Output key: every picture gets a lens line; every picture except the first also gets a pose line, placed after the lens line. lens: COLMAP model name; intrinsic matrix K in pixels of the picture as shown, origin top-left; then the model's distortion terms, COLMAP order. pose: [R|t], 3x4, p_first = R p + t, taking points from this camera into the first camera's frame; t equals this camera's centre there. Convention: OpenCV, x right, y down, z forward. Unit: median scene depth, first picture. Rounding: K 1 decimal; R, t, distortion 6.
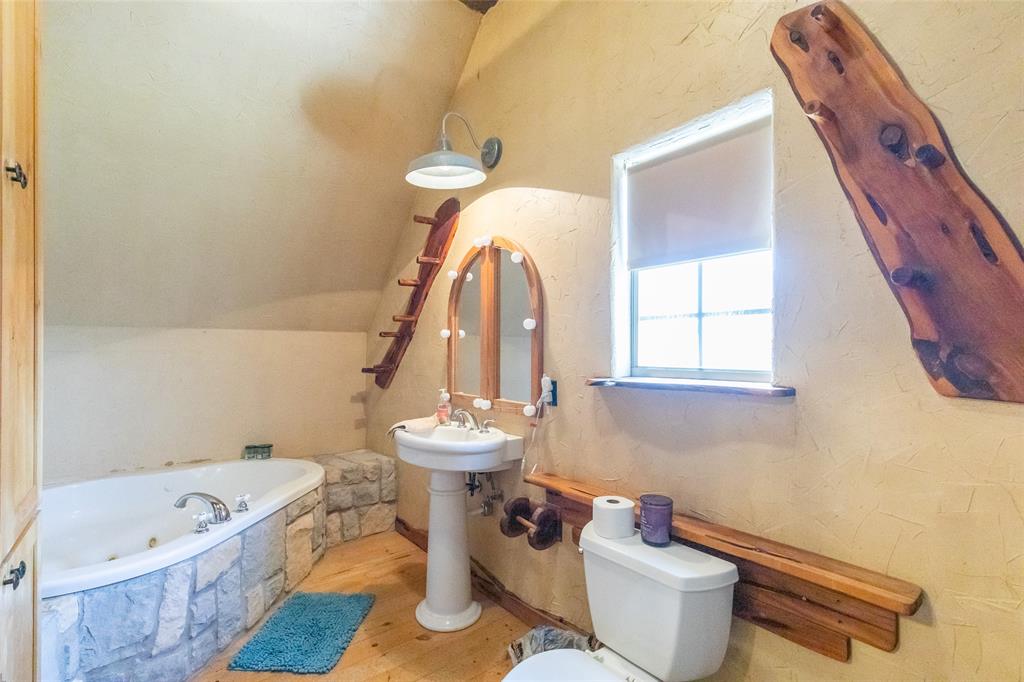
lens RADIAL K [[465.8, 0, 496.9], [0, 465.8, 344.4], [0, 0, 1]] dist [0.010156, -0.002664]
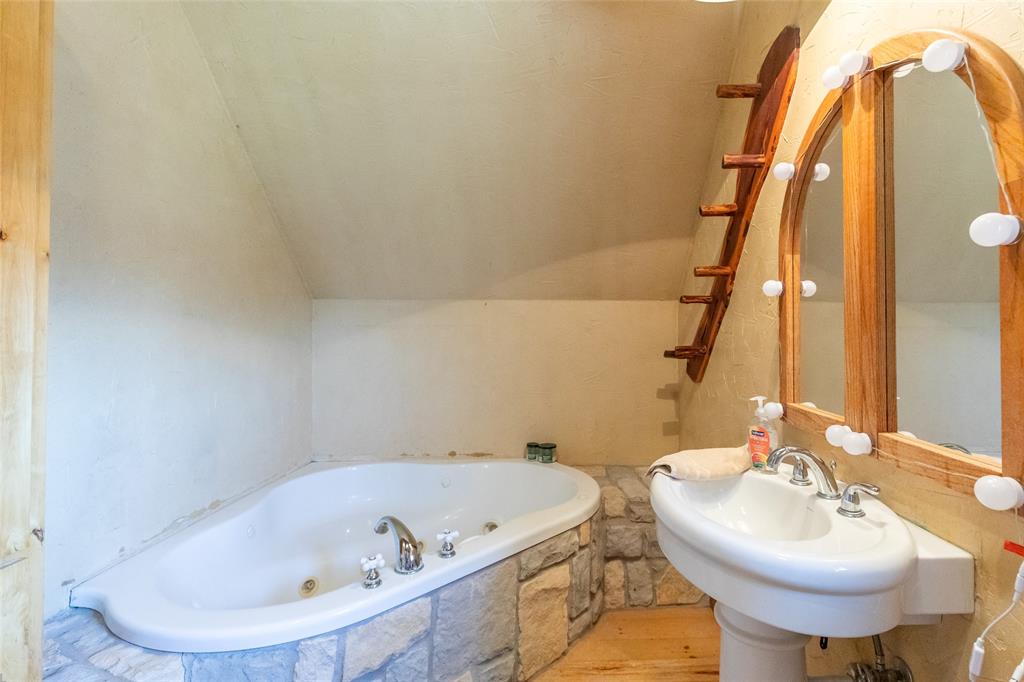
lens RADIAL K [[488.8, 0, 573.5], [0, 488.8, 319.7], [0, 0, 1]] dist [0.002624, -0.000975]
pose [[0.822813, -0.012500, -0.568175, 0.016386], [0.005961, 0.999893, -0.013366, 0.018361], [0.568281, 0.007611, 0.822799, 0.425000]]
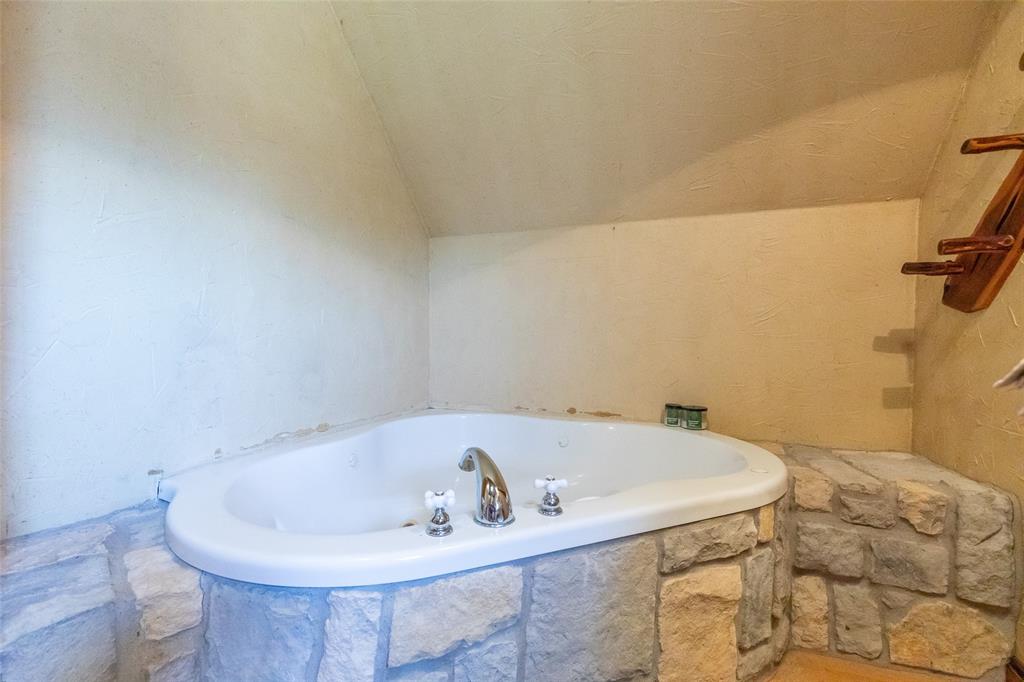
lens RADIAL K [[465.8, 0, 507.8], [0, 465.8, 345.2], [0, 0, 1]] dist [0.010156, -0.002664]
pose [[0.533924, 0.025502, -0.845148, -0.152320], [-0.000891, 0.999561, 0.029599, 0.148464], [0.845532, -0.015050, 0.533713, 0.599485]]
